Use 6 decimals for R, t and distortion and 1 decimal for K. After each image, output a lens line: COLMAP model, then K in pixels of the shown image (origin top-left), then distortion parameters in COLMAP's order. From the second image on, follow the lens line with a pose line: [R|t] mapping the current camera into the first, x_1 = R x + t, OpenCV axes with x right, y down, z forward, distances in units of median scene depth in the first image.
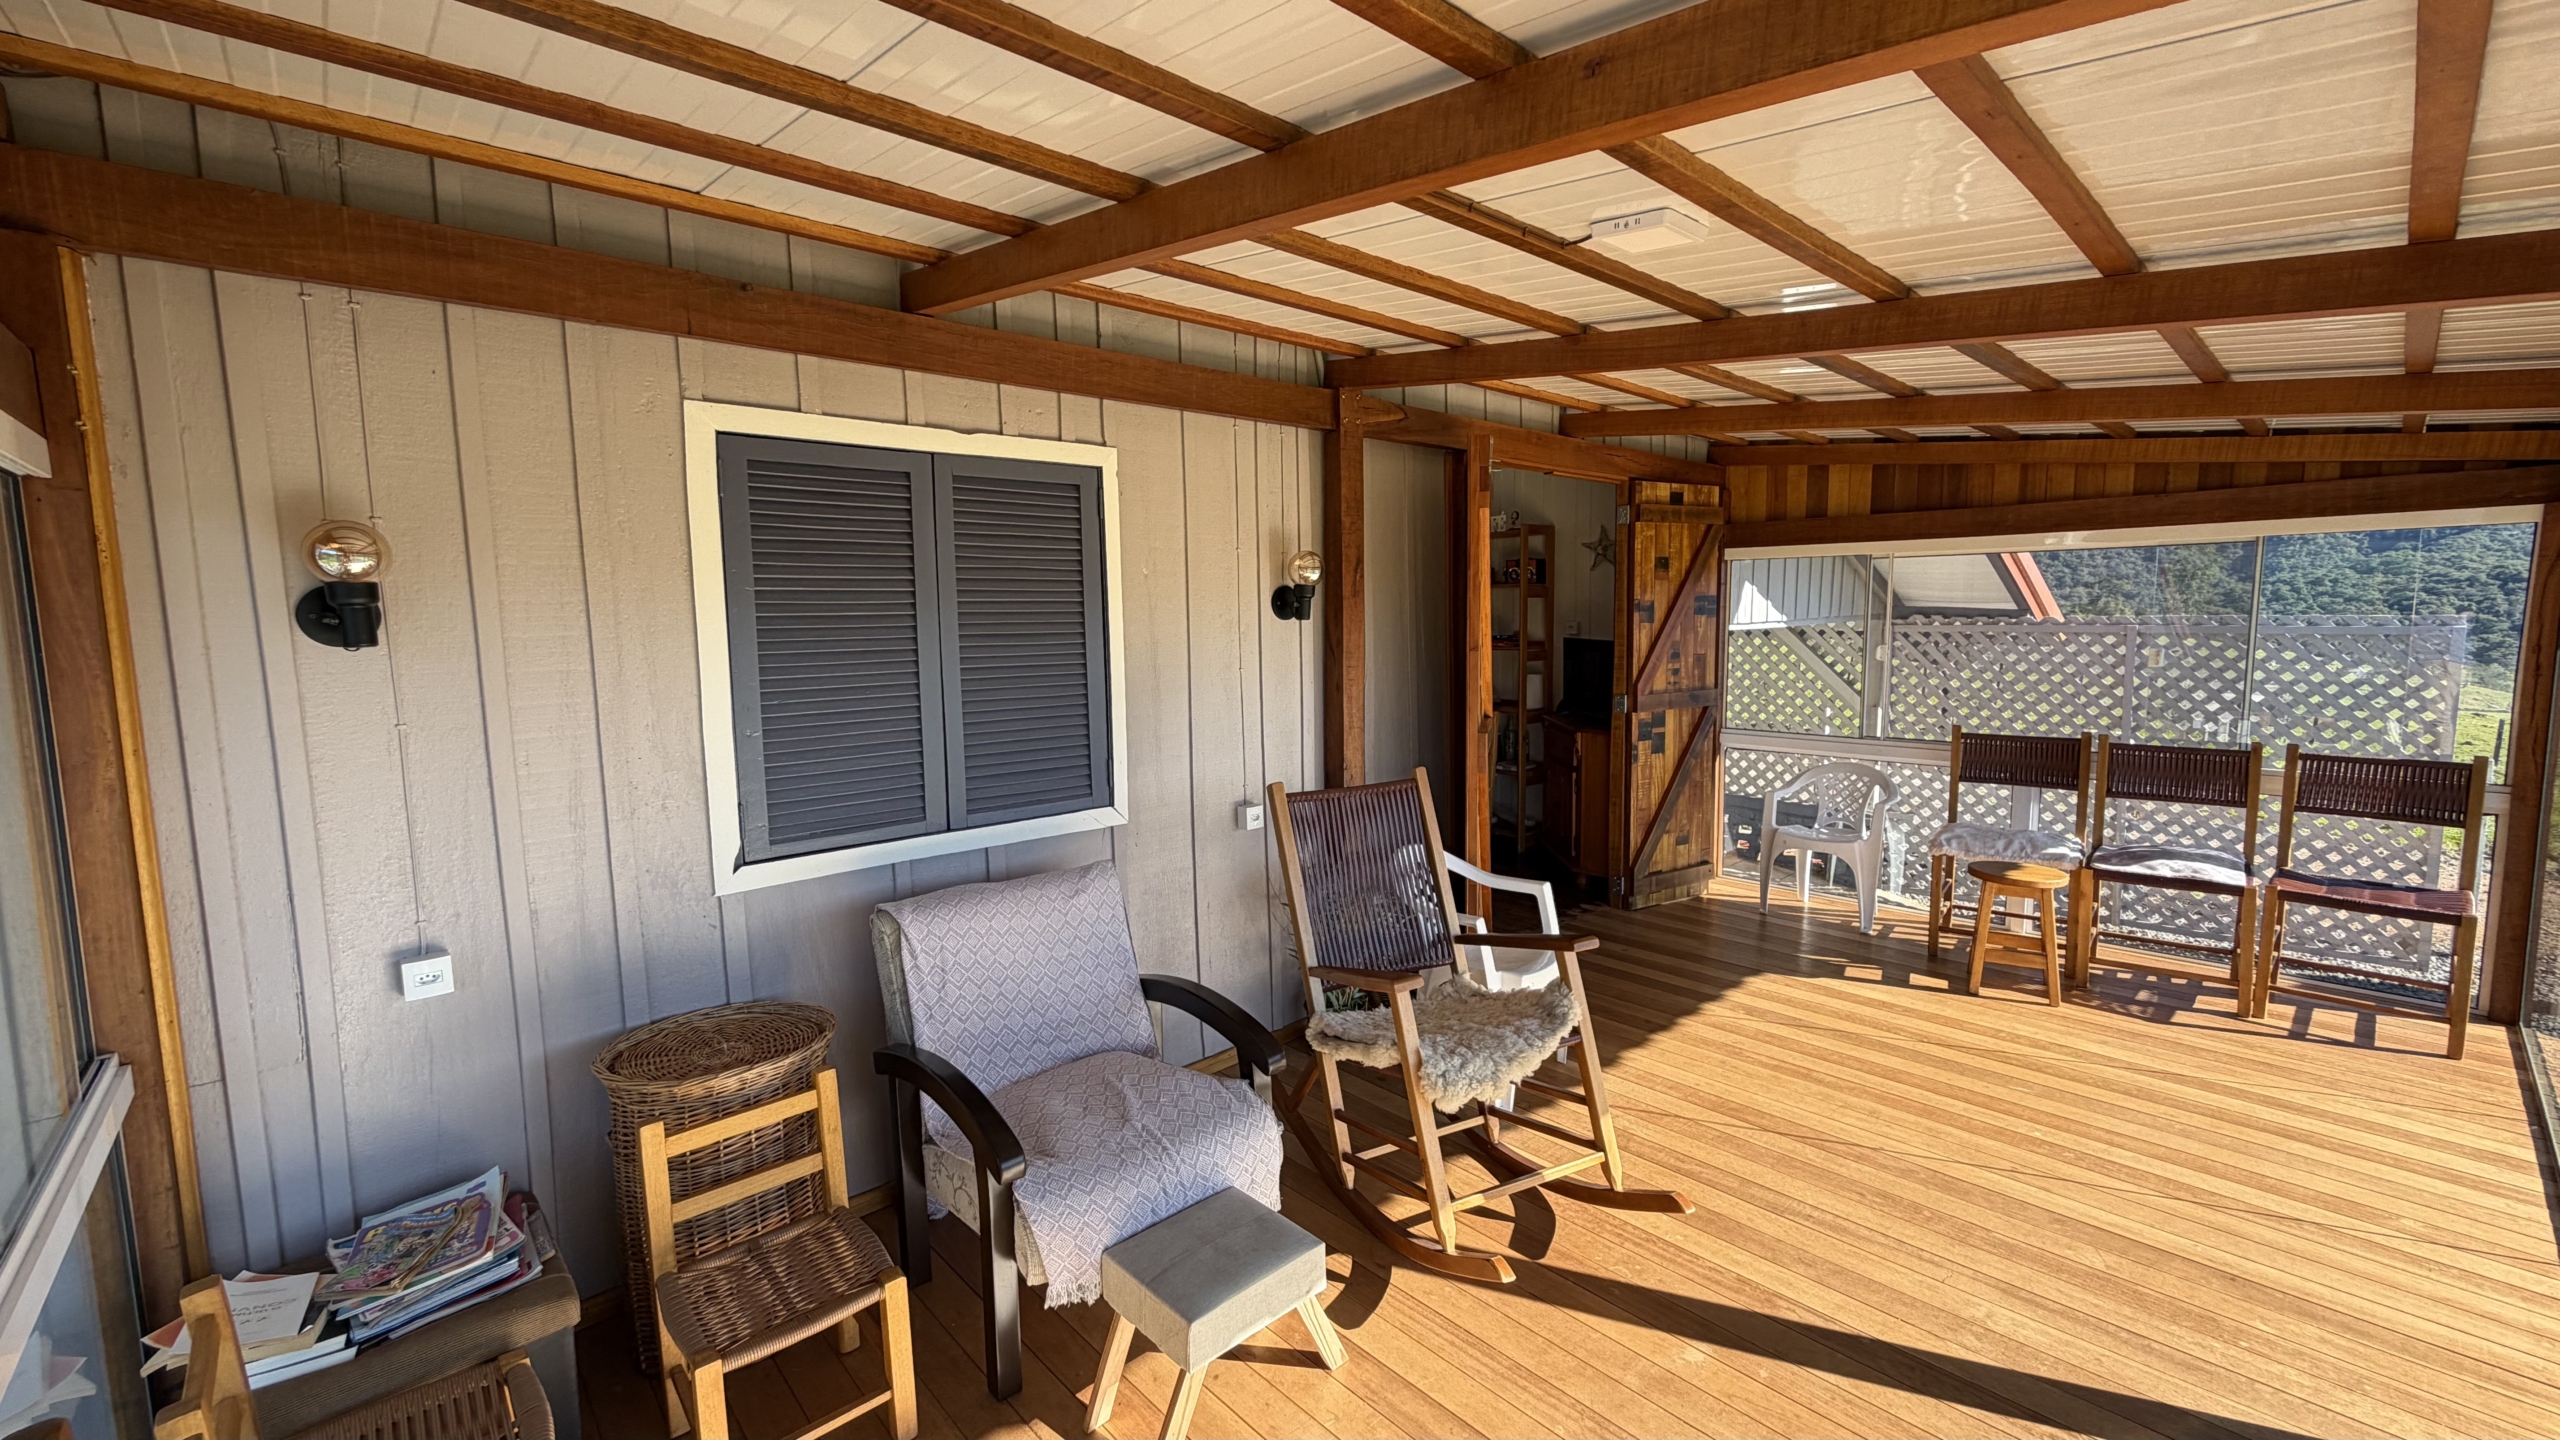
lens RADIAL K [[1020.0, 0, 1274.8], [0, 1020.0, 718.0], [0, 0, 1]] dist [-0.000071, 0.000027]
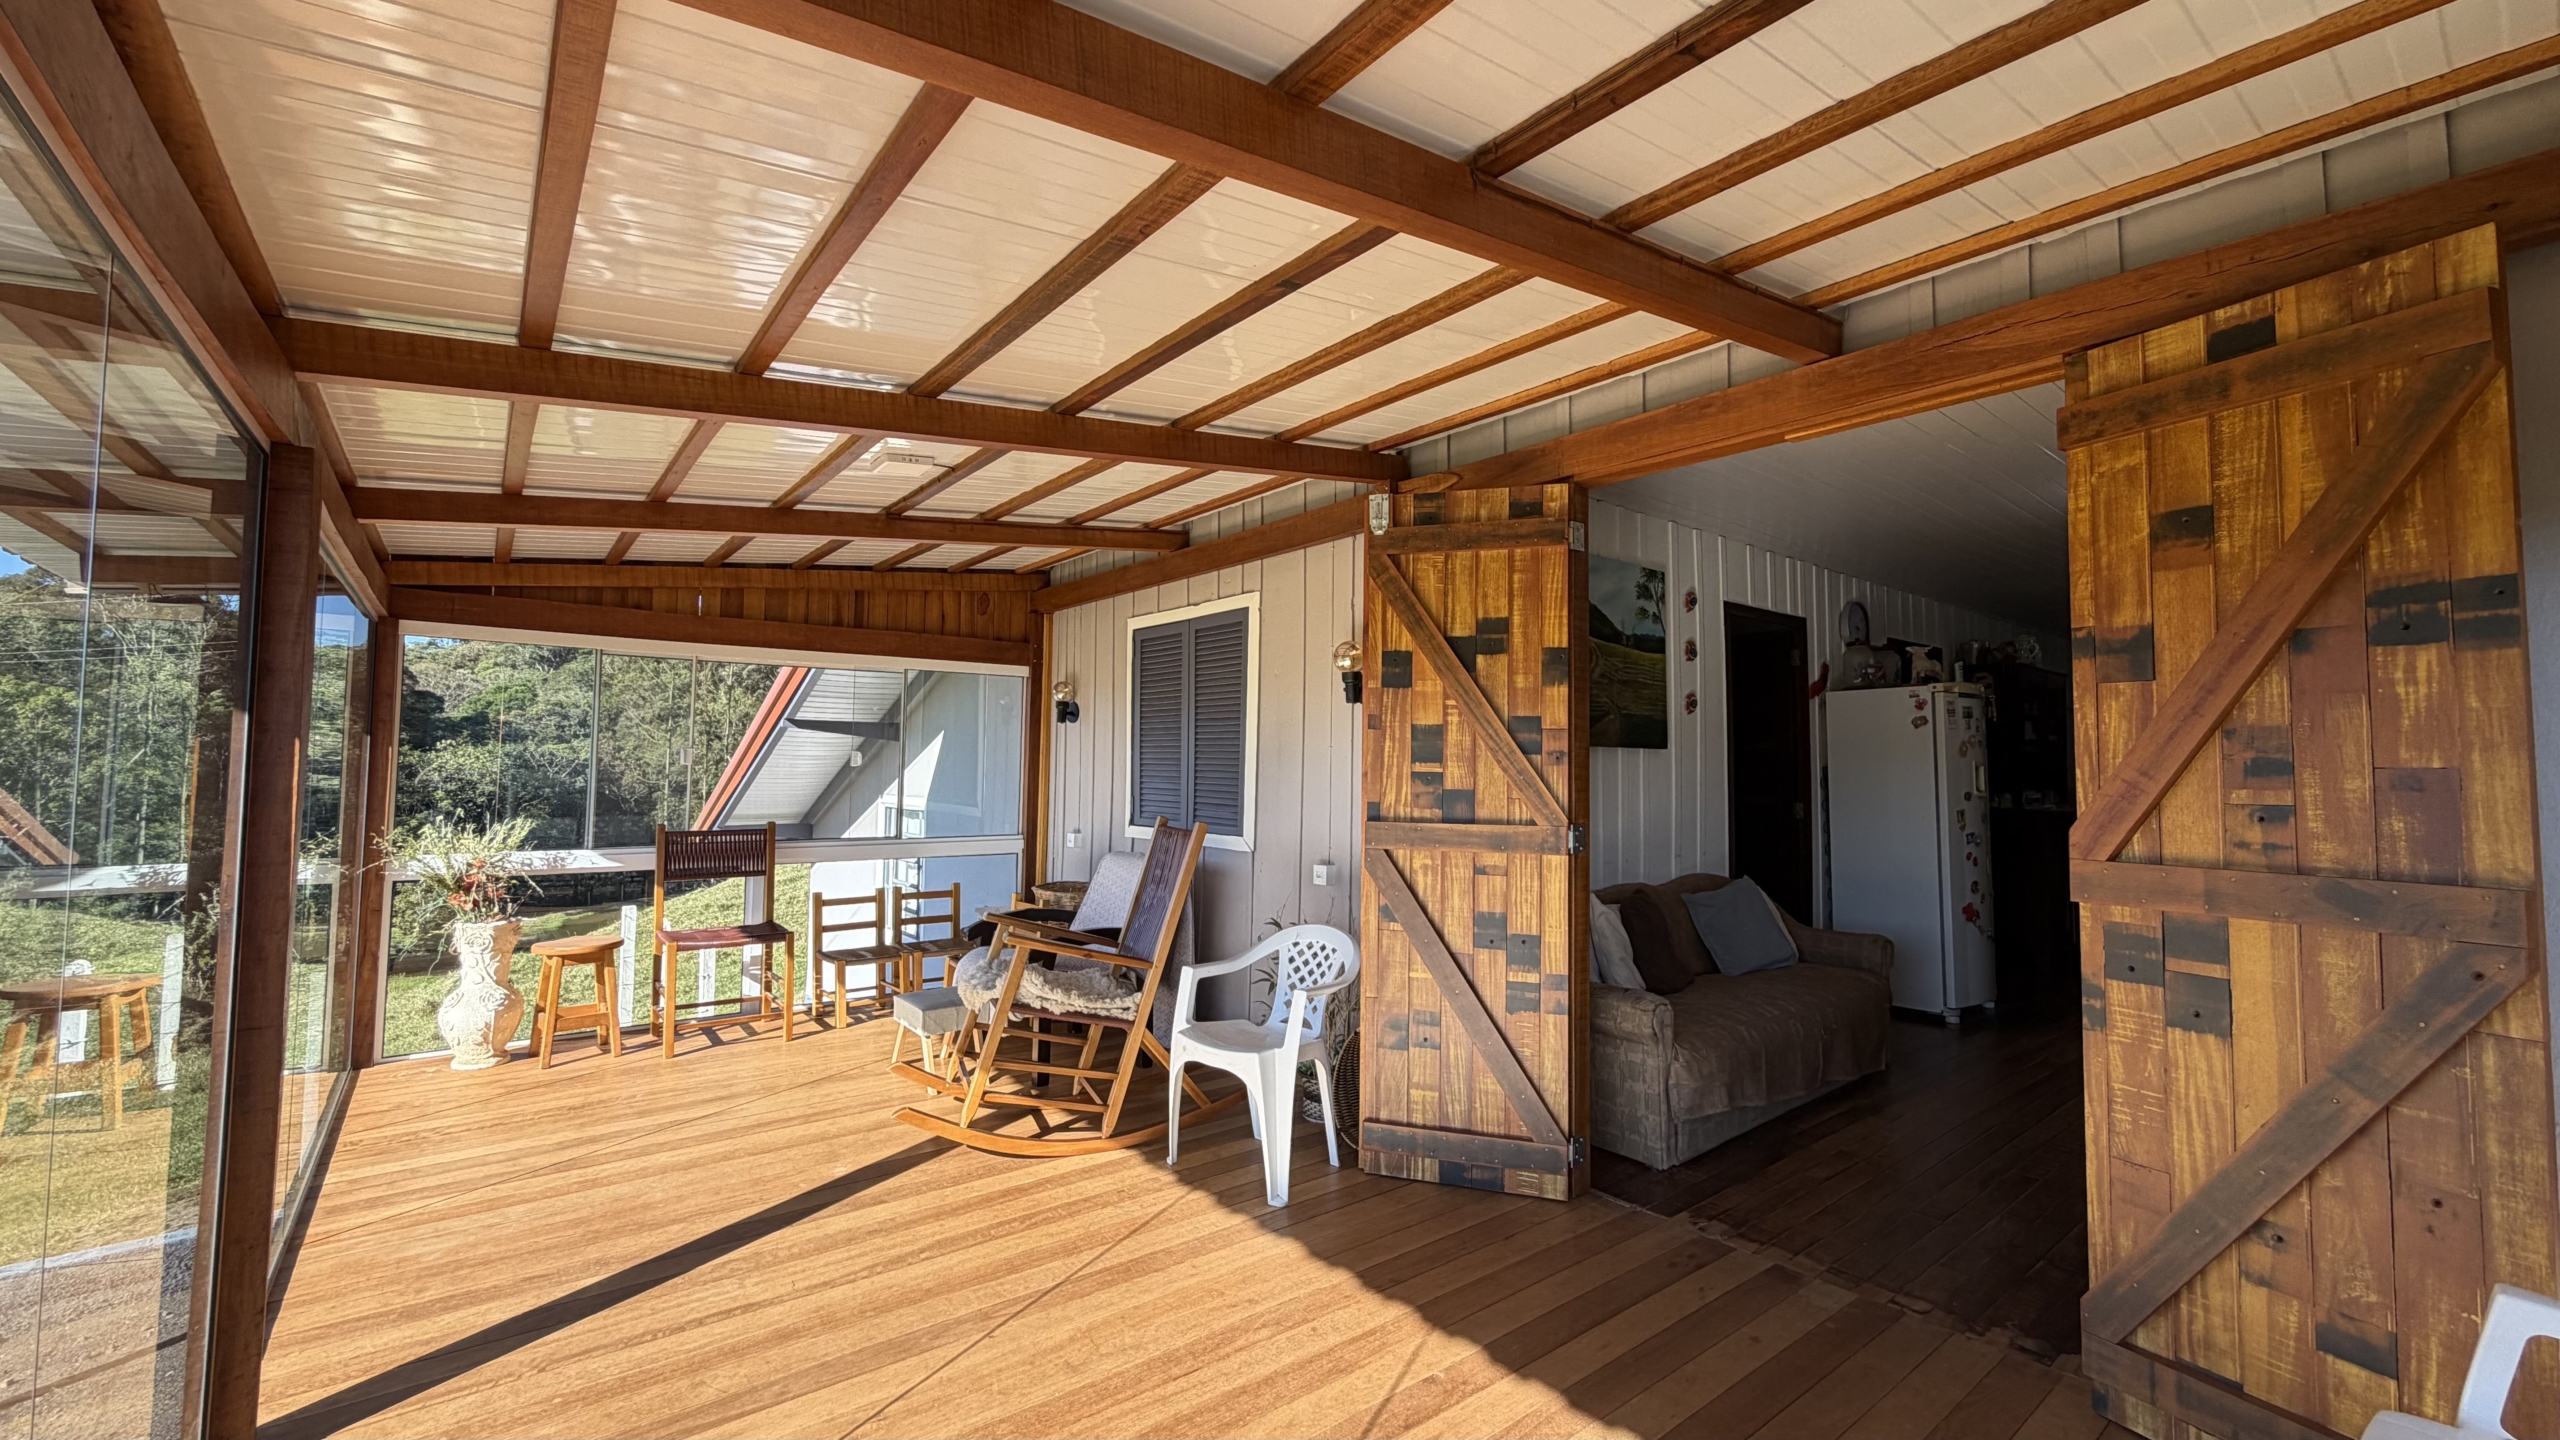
lens RADIAL K [[1020.0, 0, 1274.8], [0, 1020.0, 718.0], [0, 0, 1]] dist [-0.000071, 0.000027]
pose [[-0.074012, -0.032833, -0.996717, 0.795038], [-0.114921, 0.993080, -0.024179, -0.031215], [0.990614, 0.112754, -0.077273, 0.707660]]
